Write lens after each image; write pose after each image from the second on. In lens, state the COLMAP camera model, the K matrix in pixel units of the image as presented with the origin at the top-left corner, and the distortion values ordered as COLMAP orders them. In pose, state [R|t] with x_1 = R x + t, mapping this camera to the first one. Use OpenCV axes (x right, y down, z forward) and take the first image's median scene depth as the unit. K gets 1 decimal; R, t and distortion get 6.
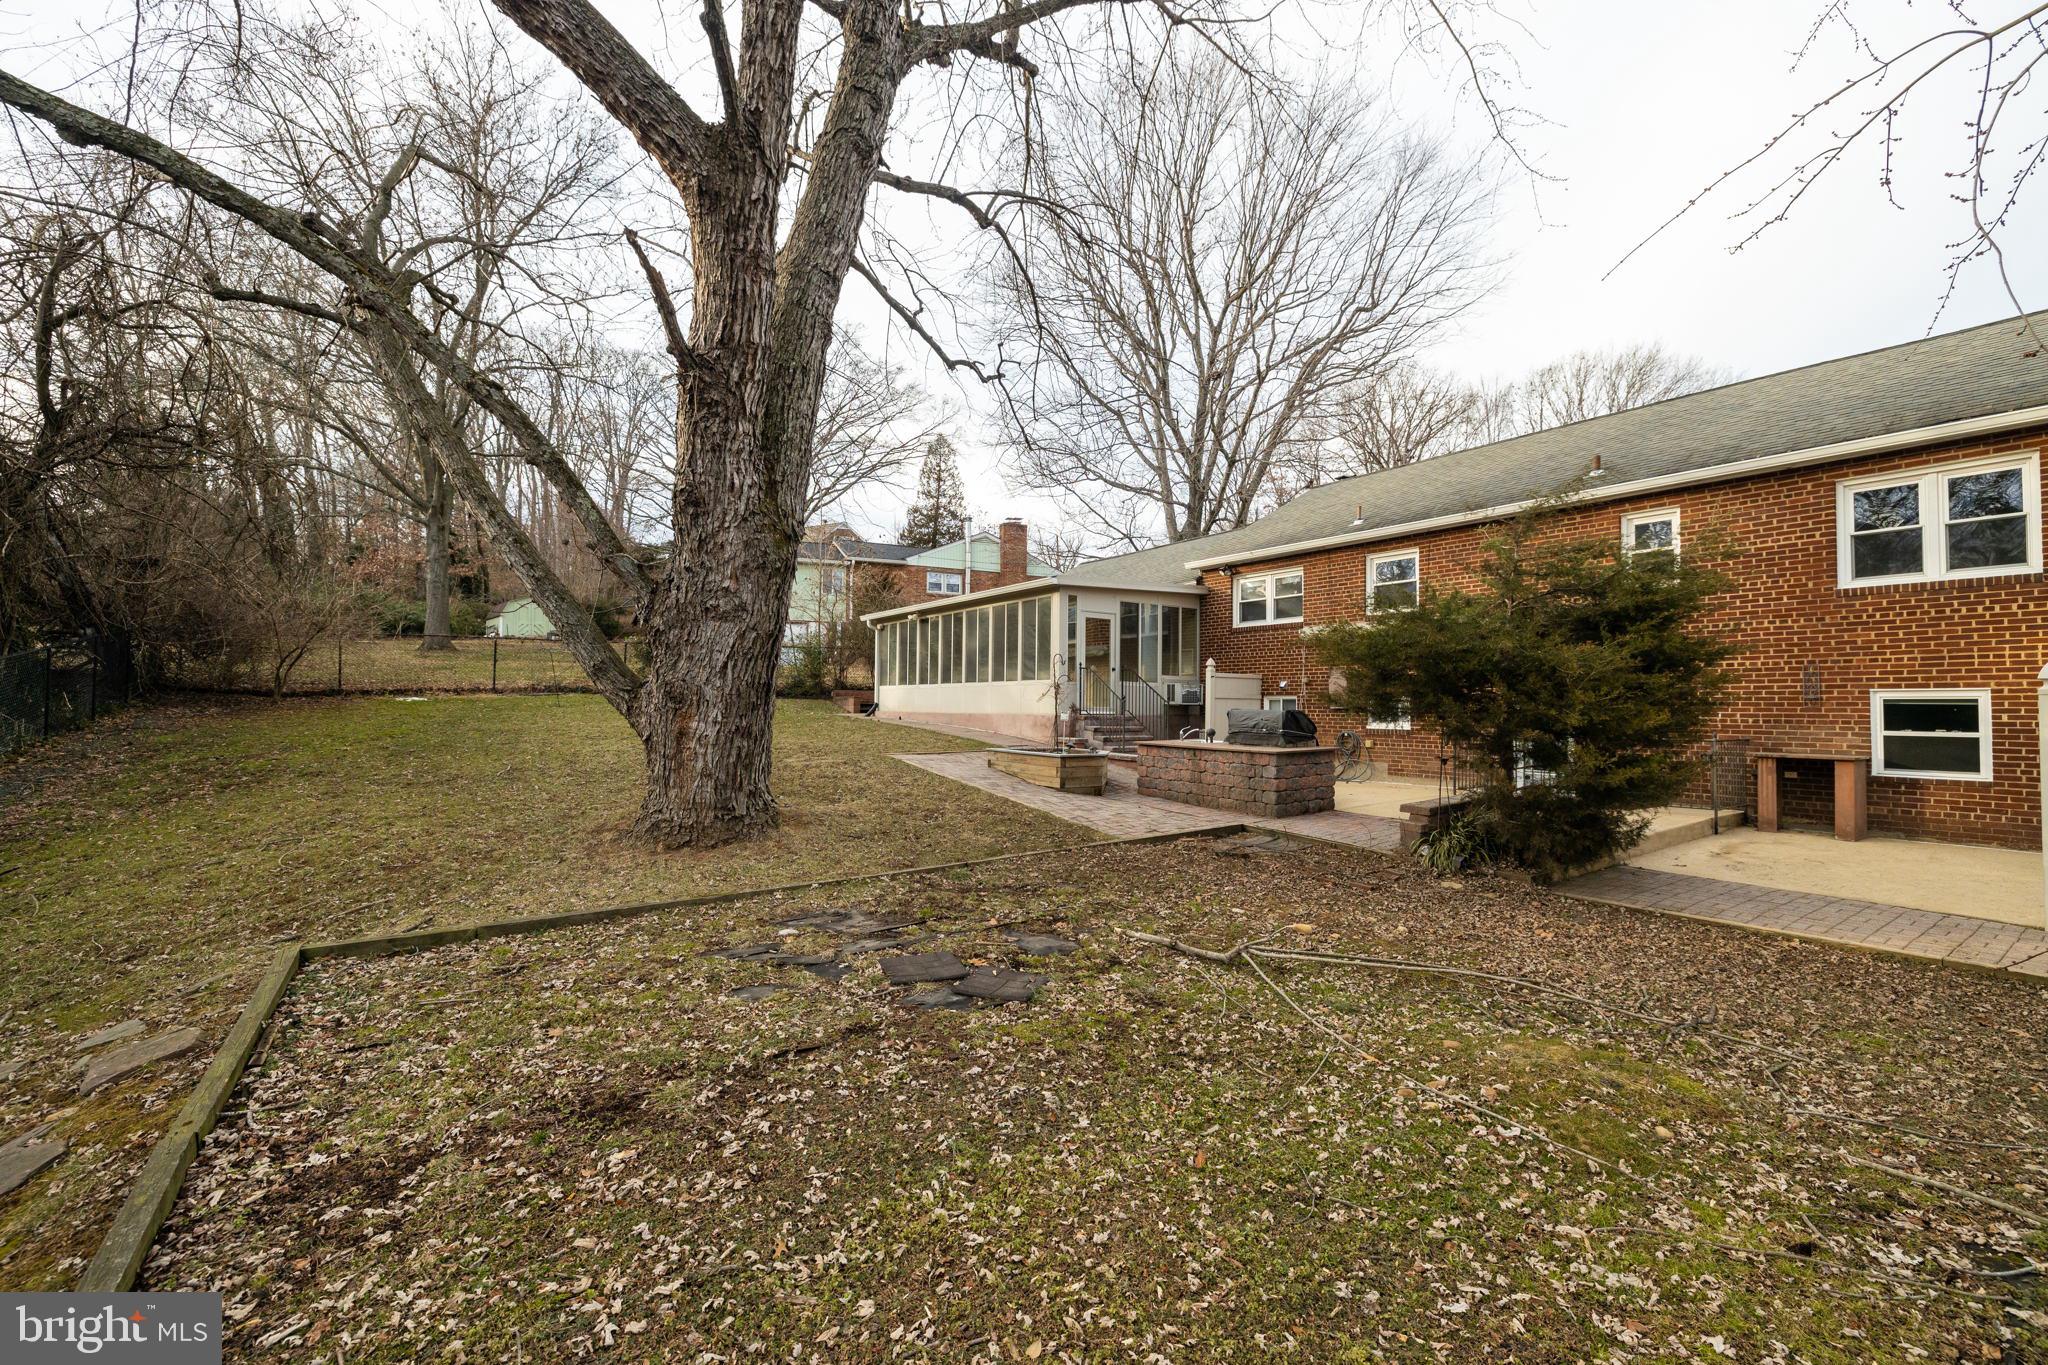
lens RADIAL K [[841.2, 0, 1035.0], [0, 841.2, 684.4], [0, 0, 1]] dist [-0.000899, 0.000179]
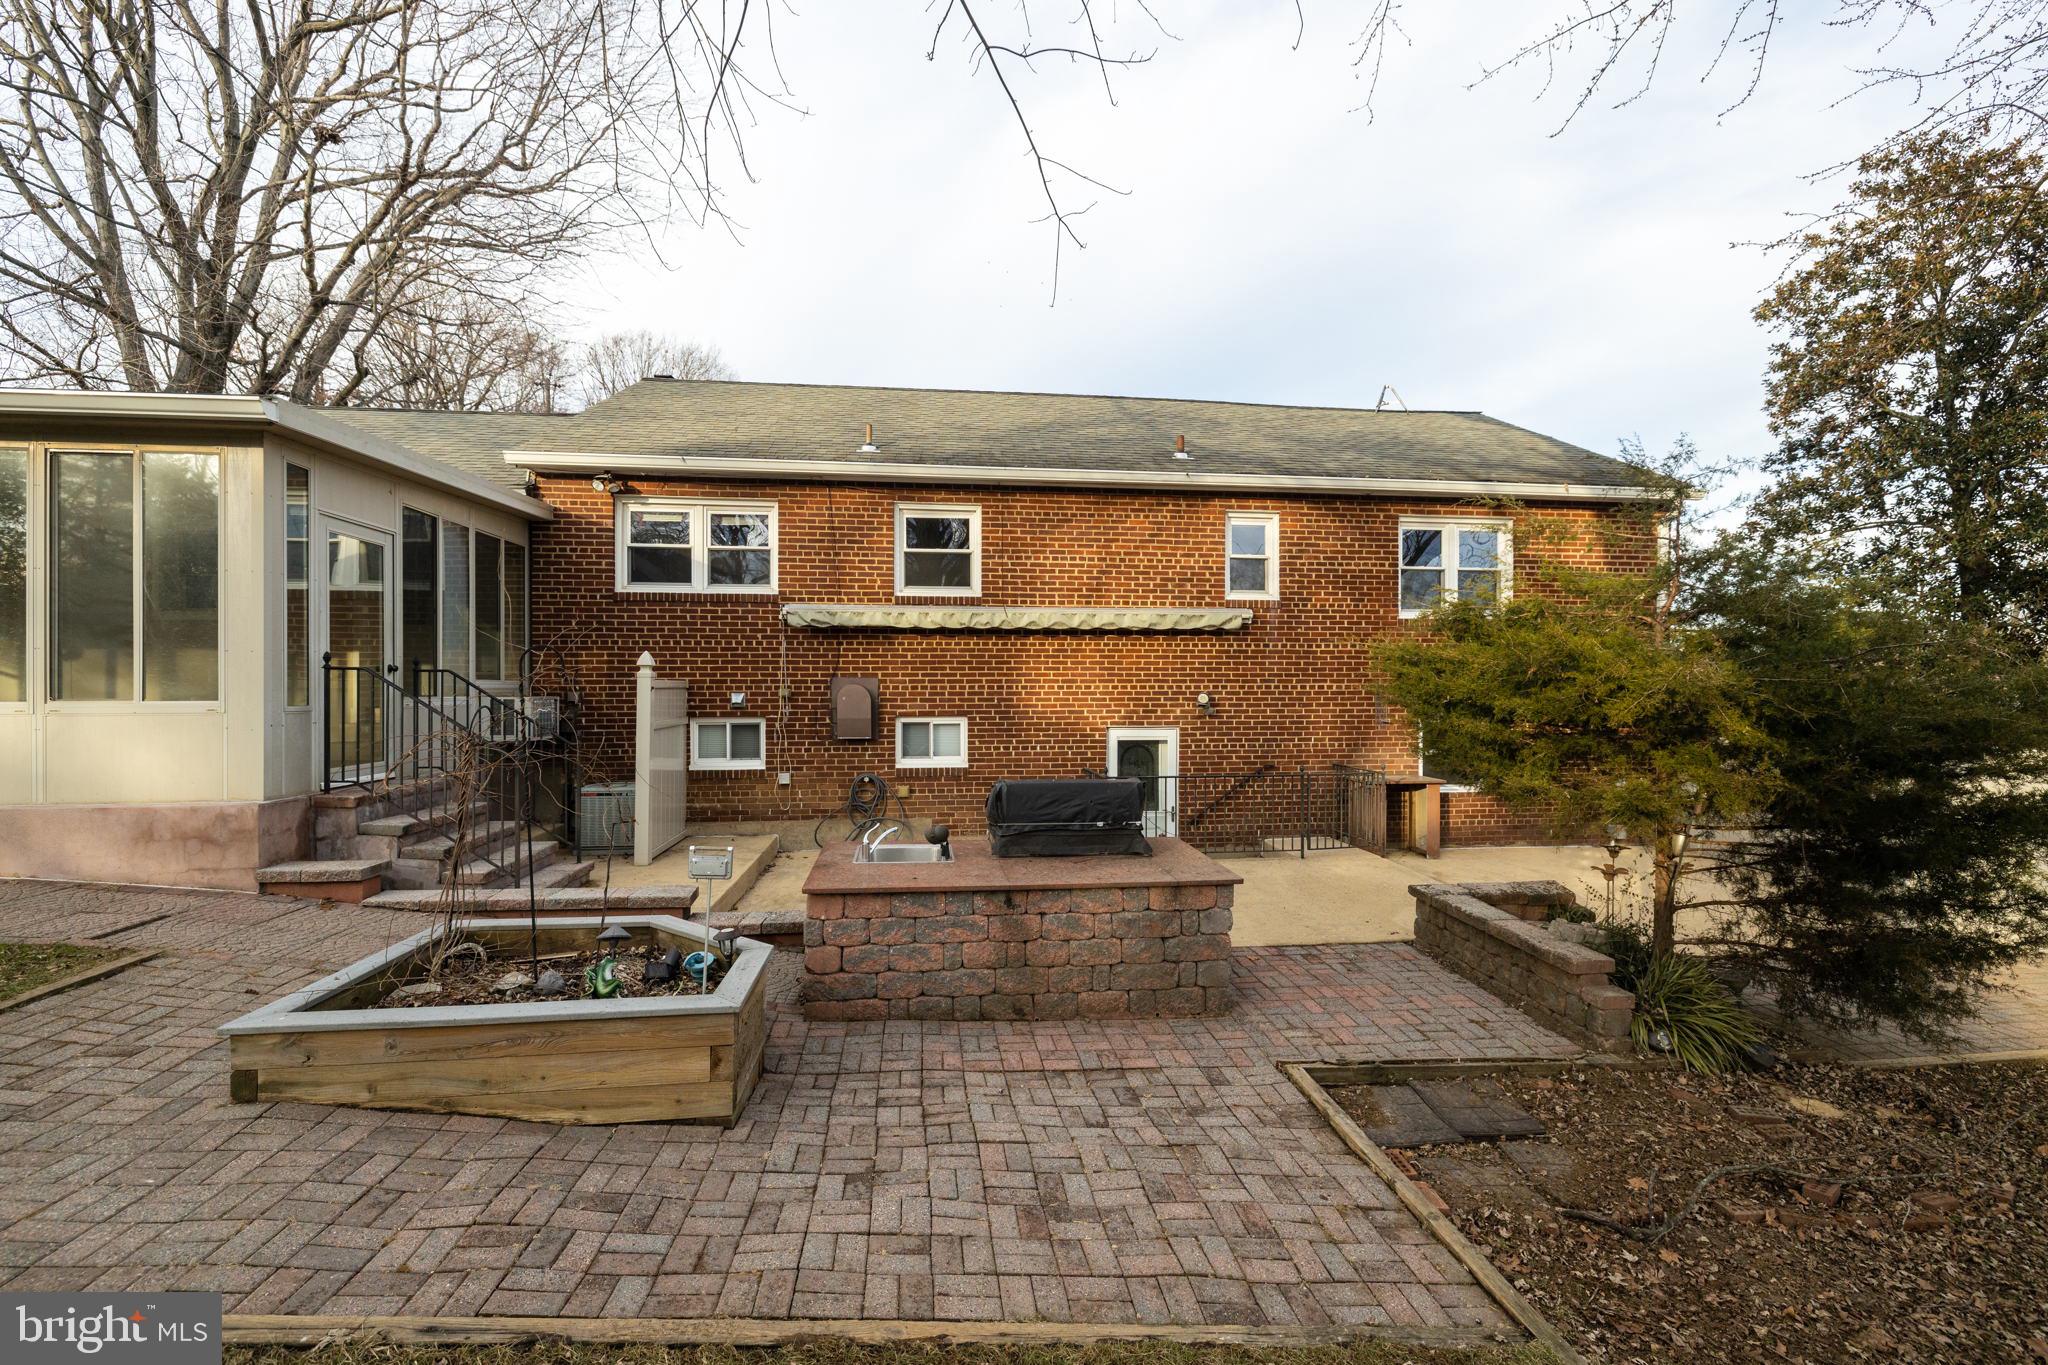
lens RADIAL K [[860.5, 0, 1030.5], [0, 860.5, 686.6], [0, 0, 1]] dist [-0.001103, 0.000339]
pose [[0.476824, -0.005691, 0.878981, -0.229908], [-0.018847, 0.999683, 0.016696, -0.039332], [-0.878797, -0.024528, 0.476565, 0.948076]]
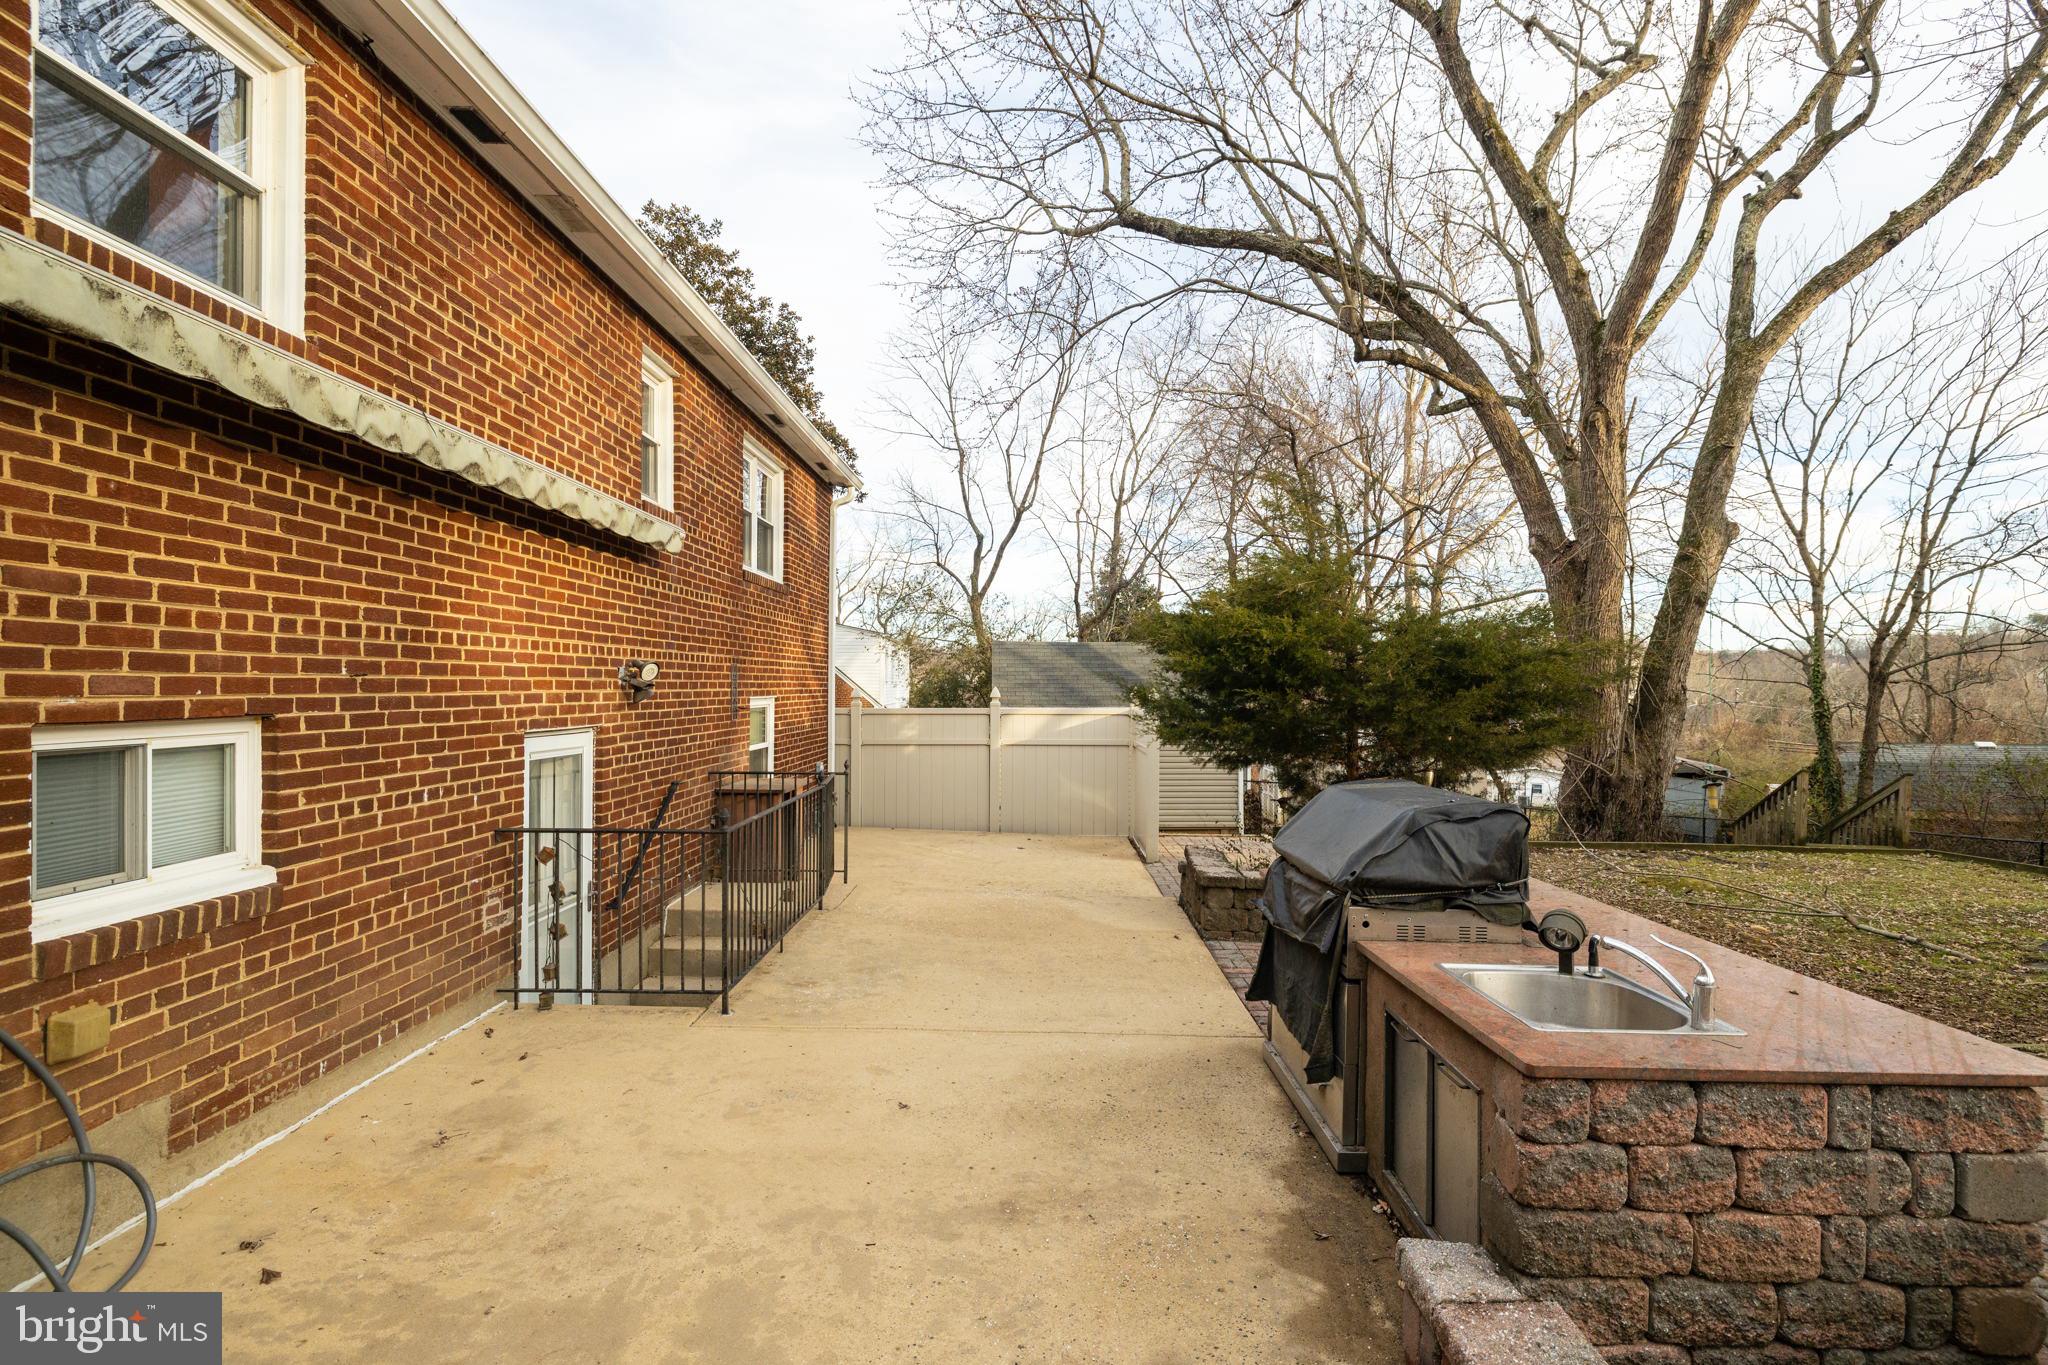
lens RADIAL K [[947.4, 0, 1025.3], [0, 947.4, 688.9], [0, 0, 1]] dist [-0.009265, -0.000011]
pose [[-0.804877, -0.011684, 0.593326, 0.232211], [-0.024933, 0.999589, -0.014137, 0.004379], [-0.592917, -0.026172, -0.804838, 1.656701]]
